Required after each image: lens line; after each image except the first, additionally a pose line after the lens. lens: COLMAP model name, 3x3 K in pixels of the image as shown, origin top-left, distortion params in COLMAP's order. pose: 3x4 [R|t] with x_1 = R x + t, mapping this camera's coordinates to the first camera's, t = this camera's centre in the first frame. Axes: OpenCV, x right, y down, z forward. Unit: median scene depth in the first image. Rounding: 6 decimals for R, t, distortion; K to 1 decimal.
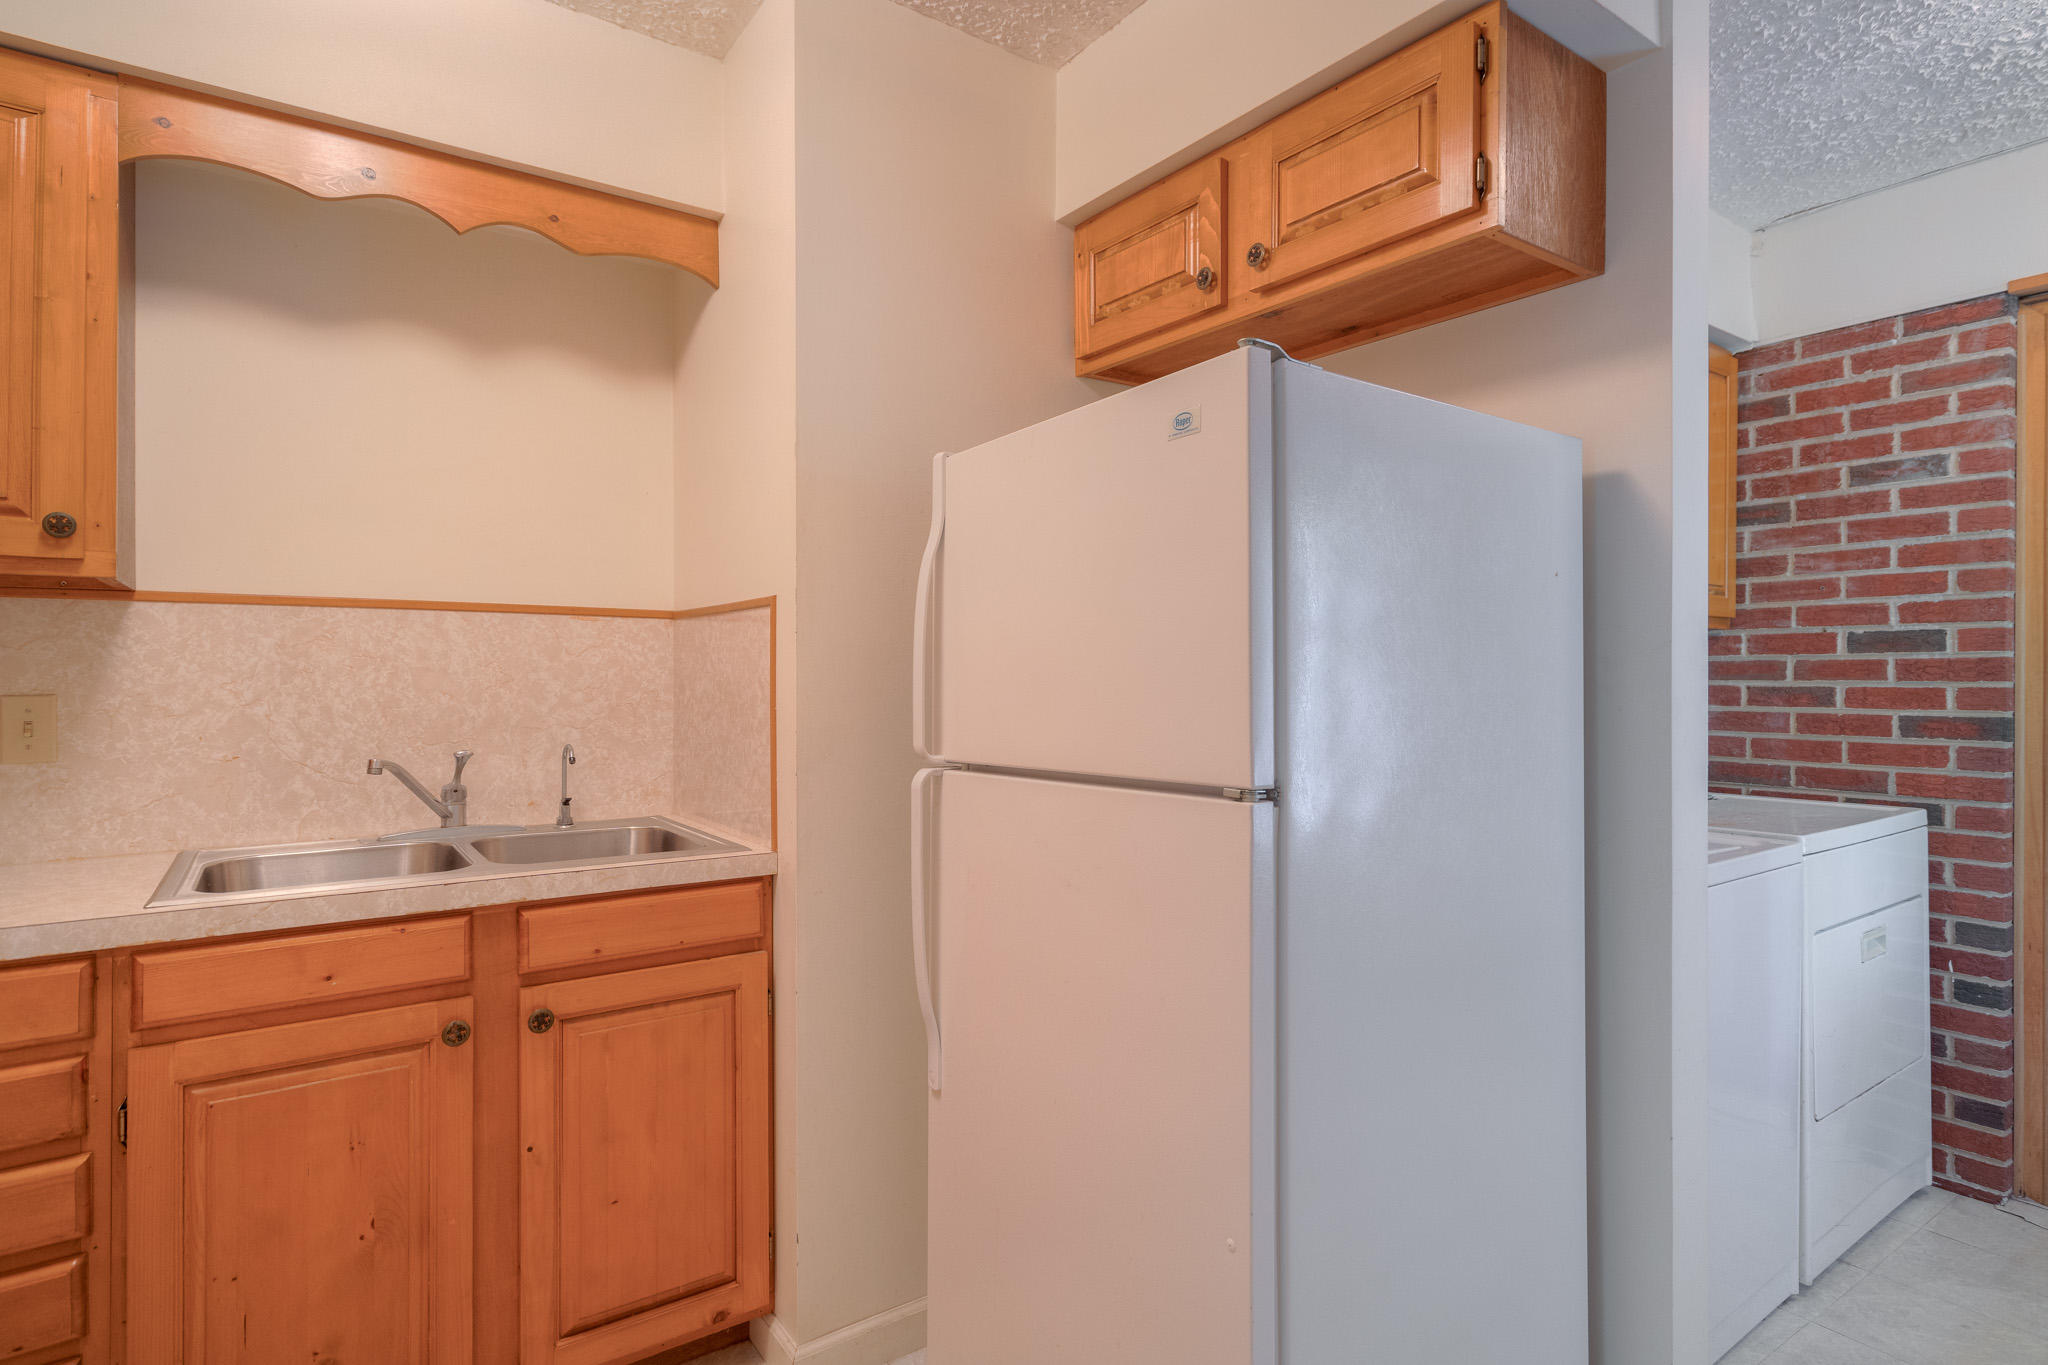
lens RADIAL K [[1057.2, 0, 1022.2], [0, 1057.2, 676.8], [0, 0, 1]] dist [0.002346, -0.000677]
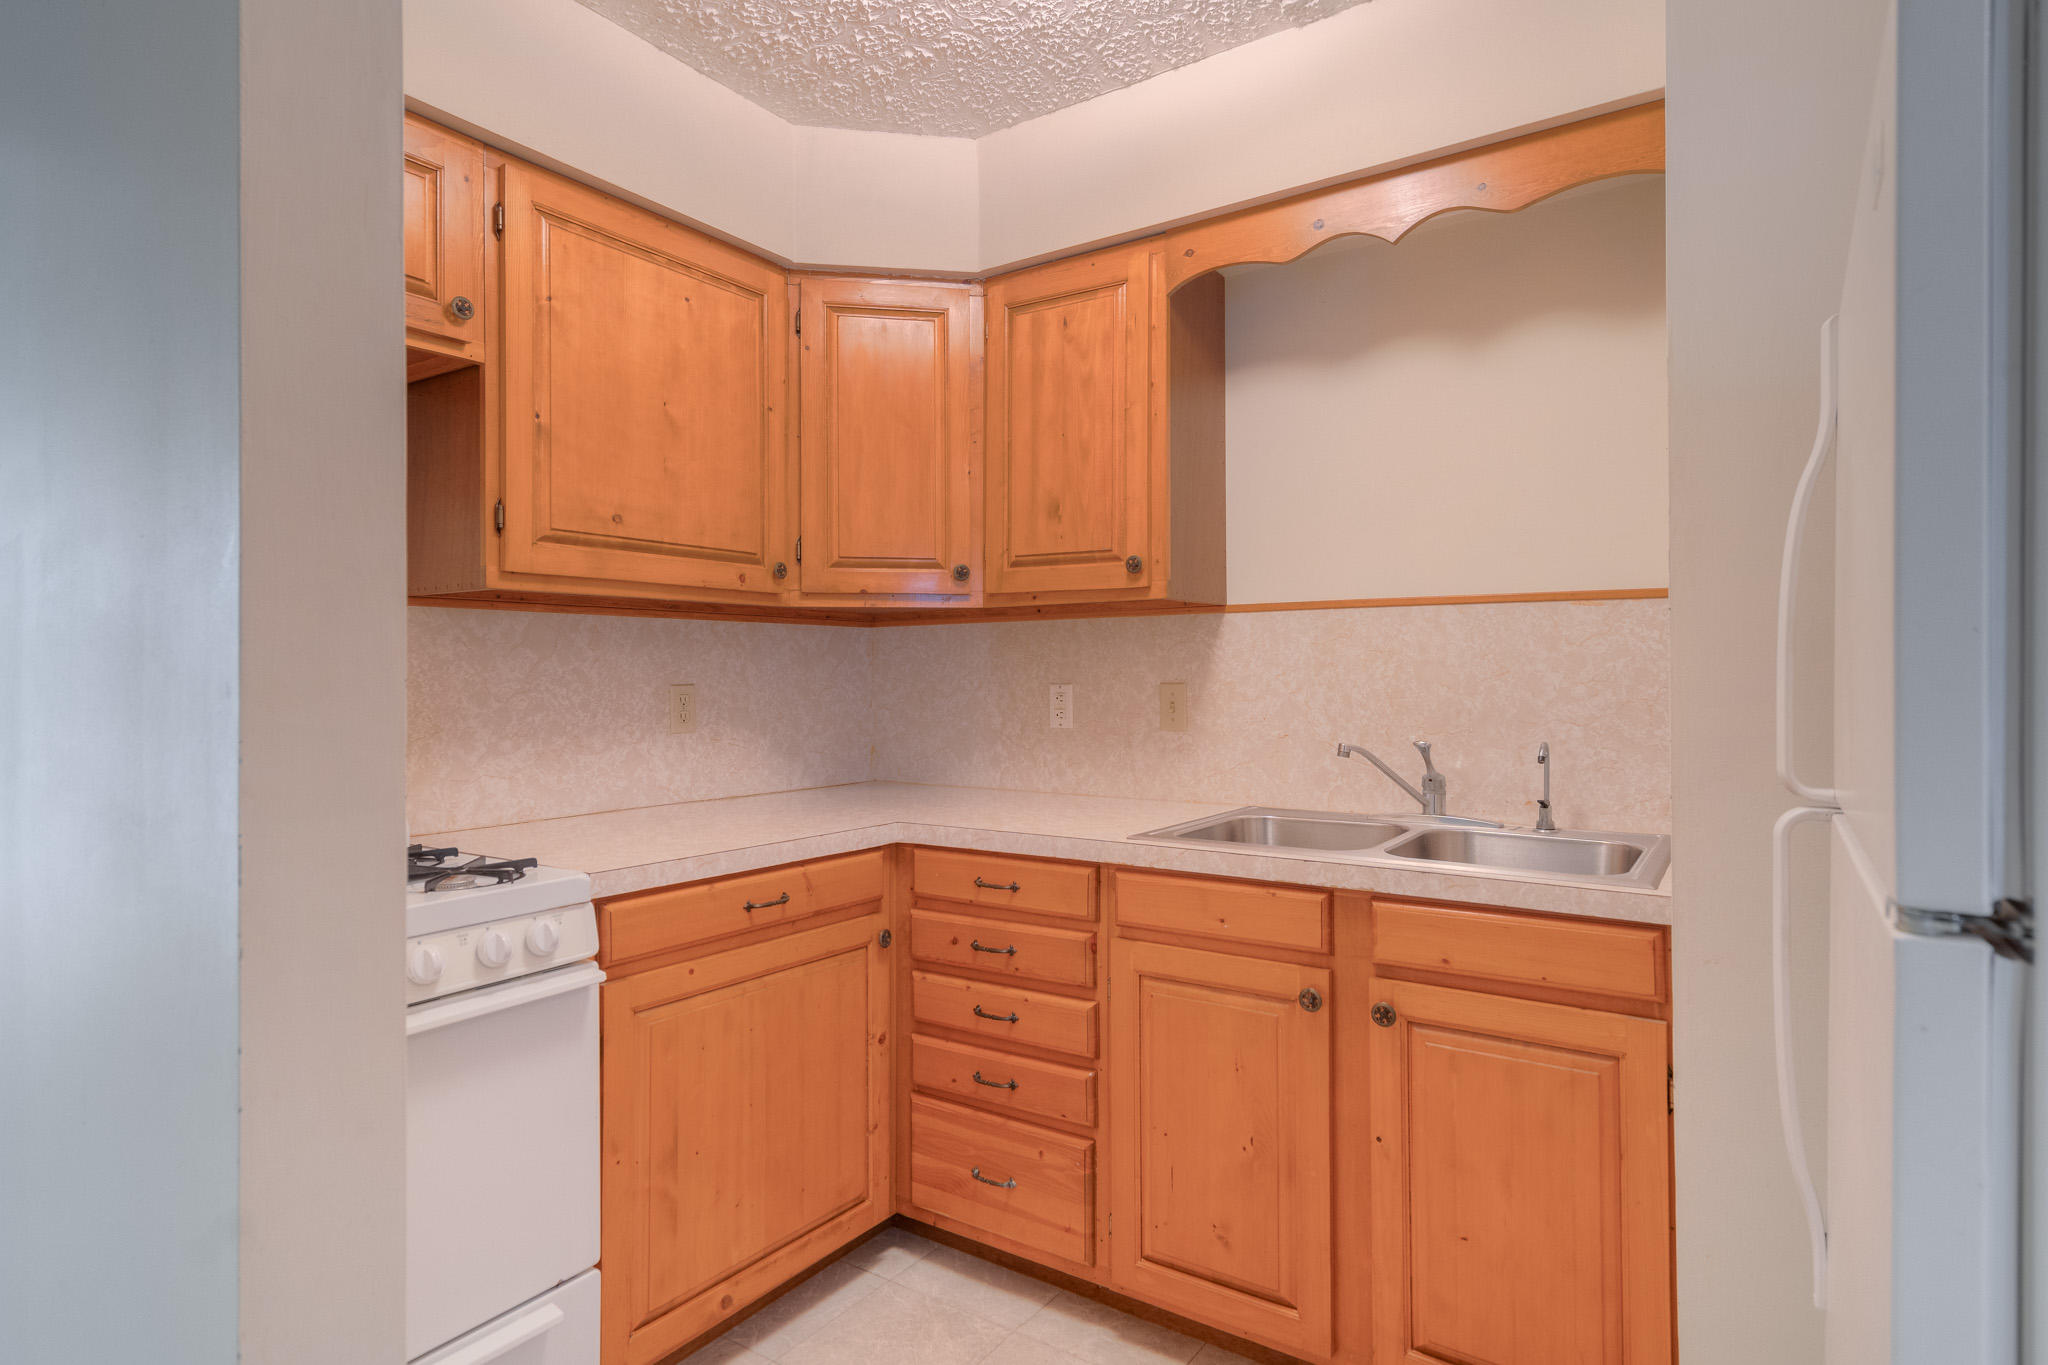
lens RADIAL K [[1088.0, 0, 1037.6], [0, 1088.0, 666.7], [0, 0, 1]] dist [-0.018936, 0.000957]
pose [[0.347232, -0.006506, -0.937757, 0.354715], [0.004444, 0.999976, -0.005292, 0.001819], [0.937769, -0.002329, 0.347253, 0.310407]]
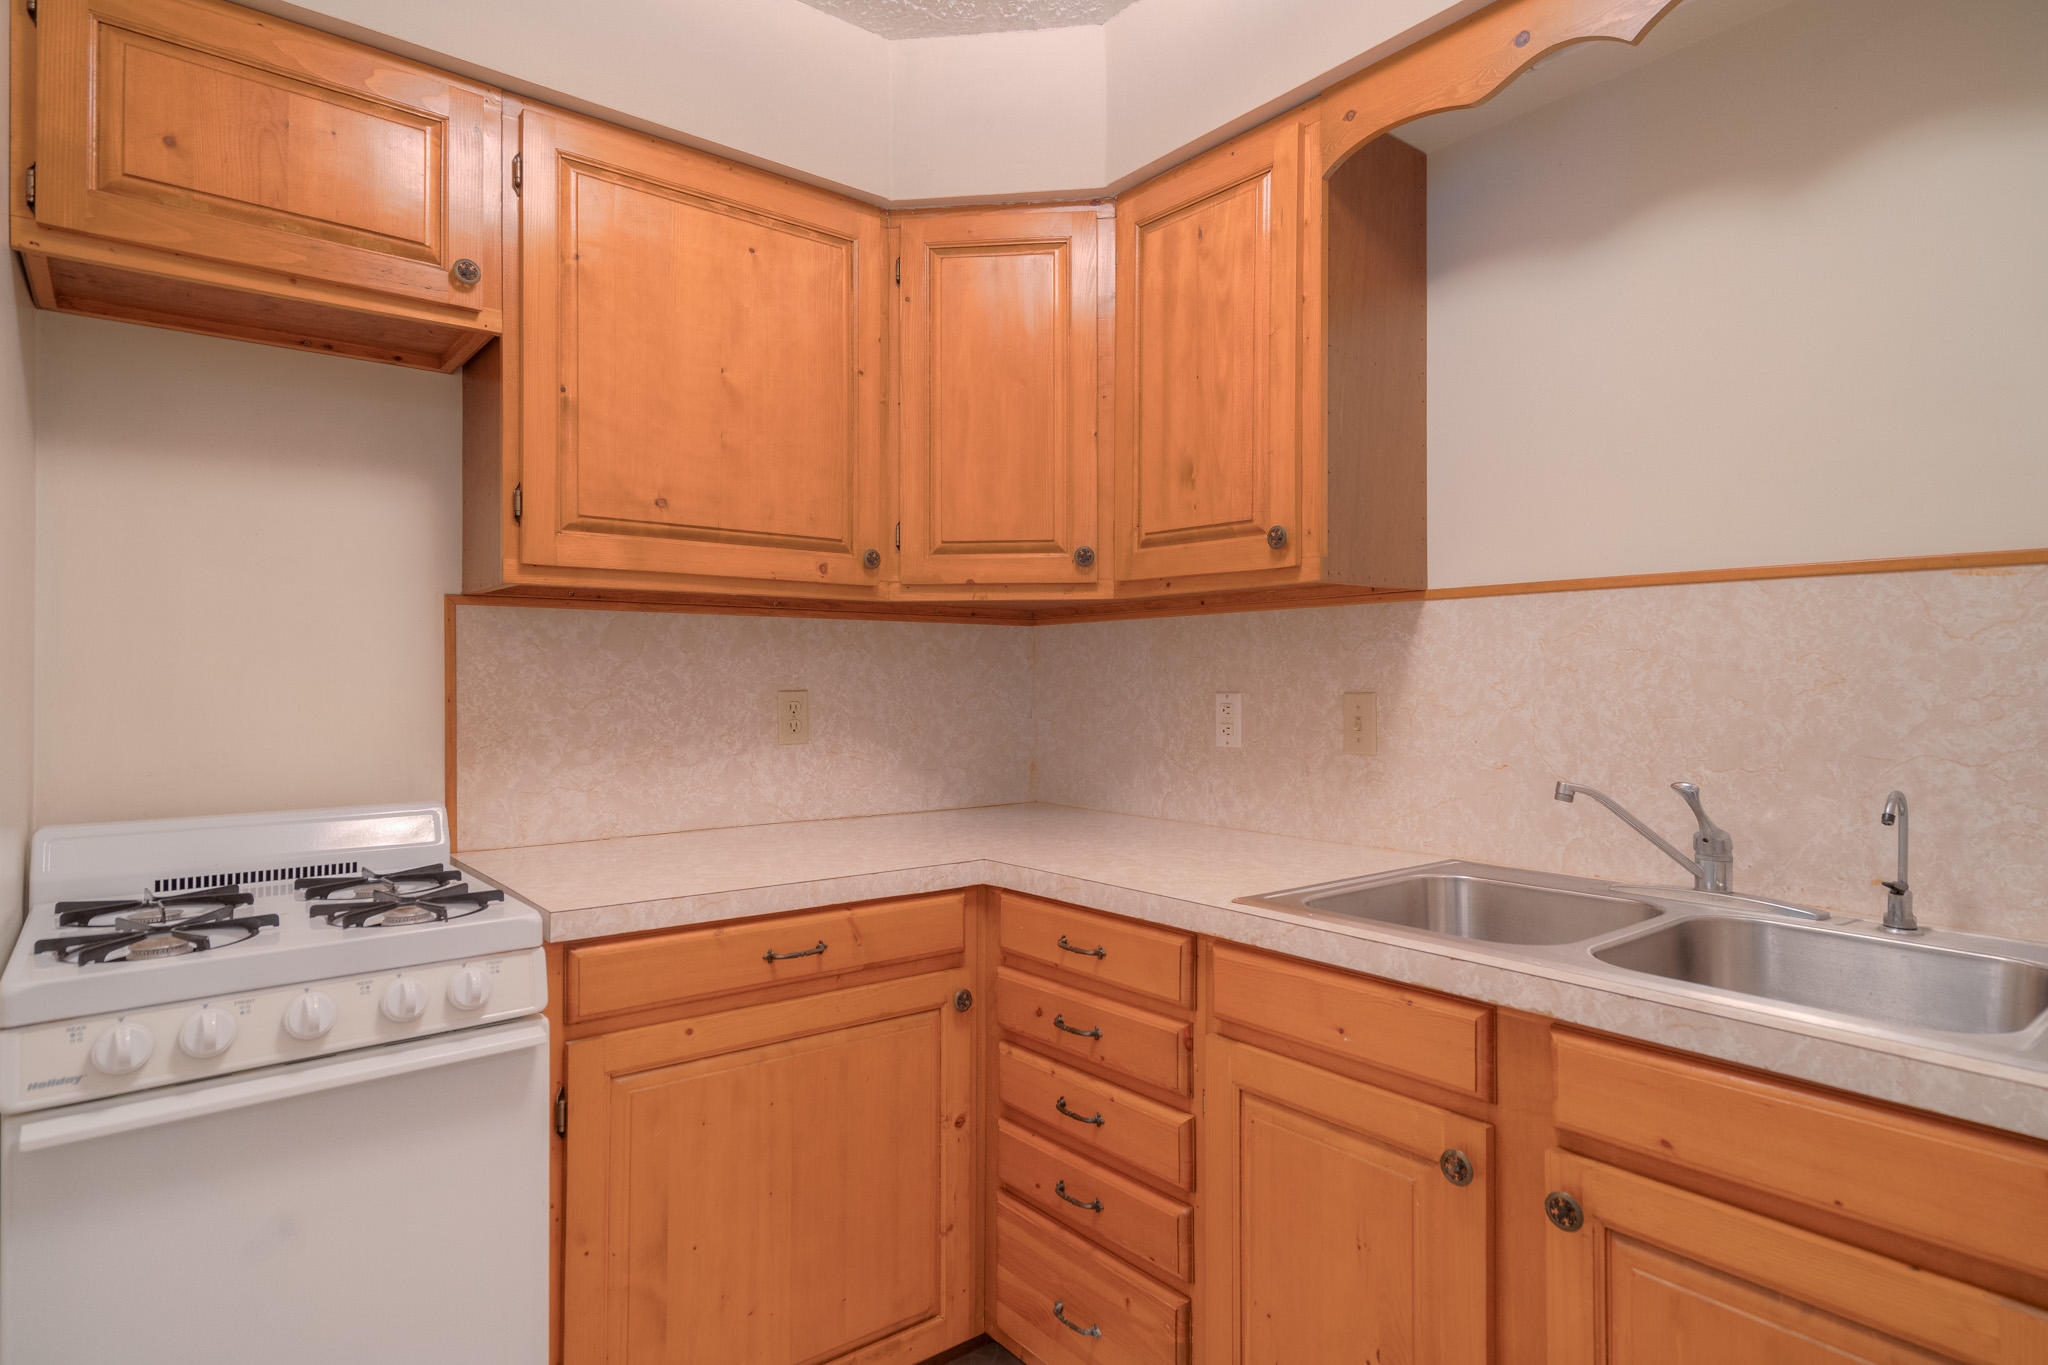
lens RADIAL K [[1105.7, 0, 1048.5], [0, 1105.7, 671.9], [0, 0, 1]] dist [-0.001323, -0.003283]
pose [[0.057931, -0.004399, -0.998311, 0.179893], [0.001310, 0.999990, -0.004330, 0.000118], [0.998320, -0.001057, 0.057937, 0.589542]]
